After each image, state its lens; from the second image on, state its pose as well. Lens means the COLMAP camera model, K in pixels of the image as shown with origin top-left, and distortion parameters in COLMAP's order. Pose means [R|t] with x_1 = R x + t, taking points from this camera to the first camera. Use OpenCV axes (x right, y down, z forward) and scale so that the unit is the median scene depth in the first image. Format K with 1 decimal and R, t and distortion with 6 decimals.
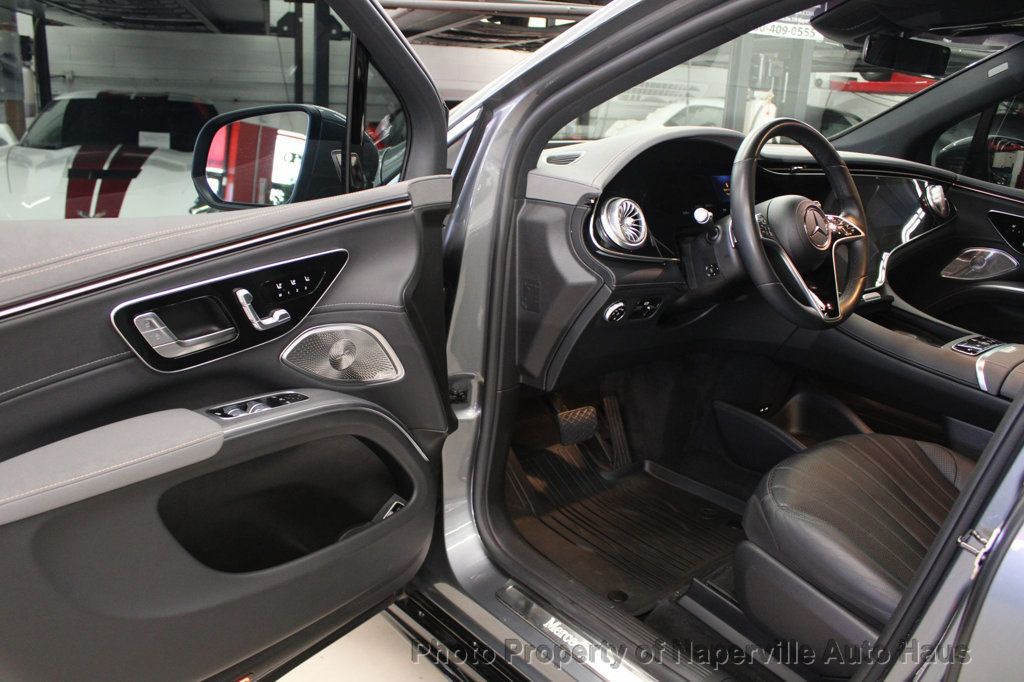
lens RADIAL K [[851.0, 0, 497.9], [0, 851.0, 341.1], [0, 0, 1]] dist [-0.162867, 0.146206]
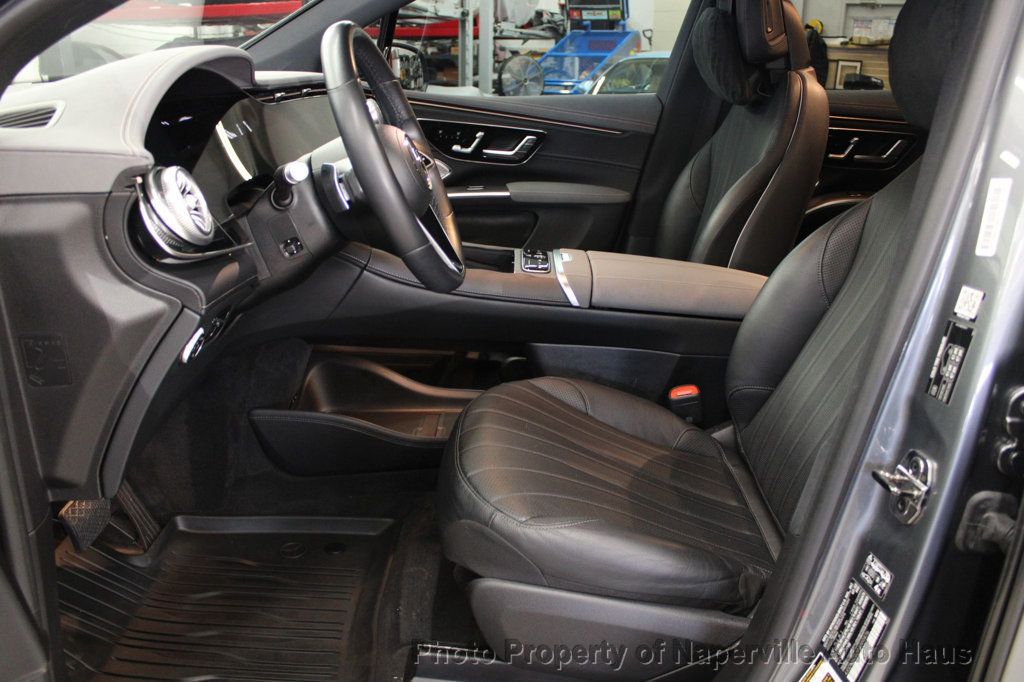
lens RADIAL K [[851.0, 0, 497.9], [0, 851.0, 341.1], [0, 0, 1]] dist [-0.162867, 0.146206]
pose [[0.636512, -0.292823, 0.713517, -0.163388], [0.239634, 0.954422, 0.177917, -0.093691], [-0.733095, 0.057736, 0.677671, 0.402724]]
